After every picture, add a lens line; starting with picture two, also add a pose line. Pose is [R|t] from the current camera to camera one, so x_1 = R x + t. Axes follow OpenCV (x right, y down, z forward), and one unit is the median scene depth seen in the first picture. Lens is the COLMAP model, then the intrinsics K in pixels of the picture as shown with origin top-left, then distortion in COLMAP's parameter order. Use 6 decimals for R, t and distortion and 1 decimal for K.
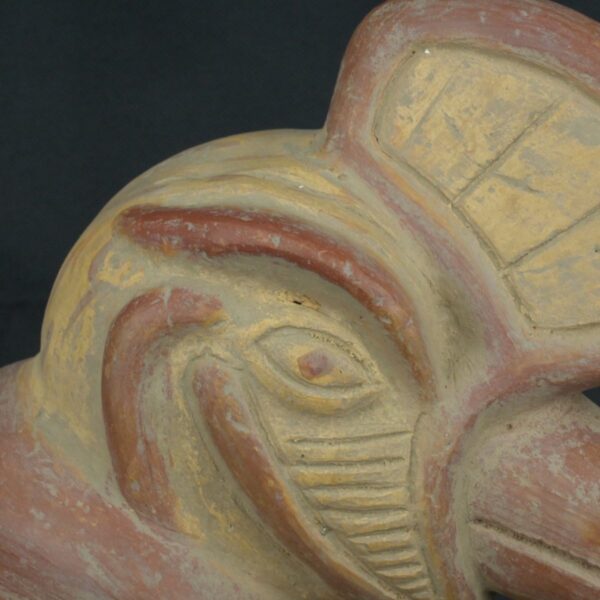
lens RADIAL K [[1931.6, 0, 301.0], [0, 1931.6, 300.3], [0, 0, 1]] dist [-0.024480, 0.000000]
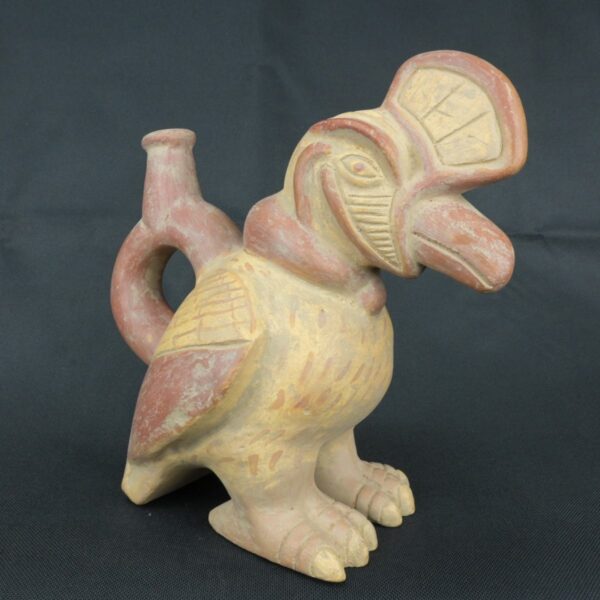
lens RADIAL K [[614.4, 0, 298.3], [0, 614.4, 301.2], [0, 0, 1]] dist [-0.001981, 0.000000]
pose [[0.939930, 0.112556, -0.322279, 0.231832], [-0.123594, 0.992235, -0.013925, 0.246375], [0.318209, 0.052920, 0.946542, 0.112921]]
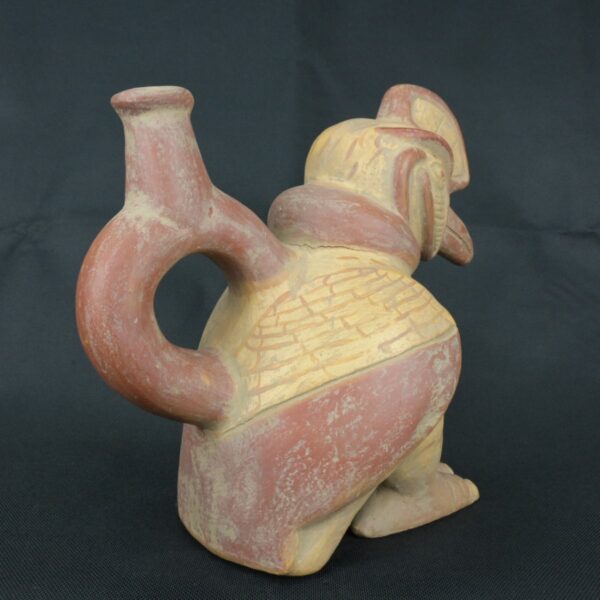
lens RADIAL K [[614.4, 0, 299.9], [0, 614.4, 298.8], [0, 0, 1]] dist [-0.001981, 0.000000]
pose [[0.596750, -0.040161, 0.801422, -1.036426], [0.093615, 0.995411, -0.019824, 0.253261], [-0.796948, 0.086855, 0.597771, 0.532355]]
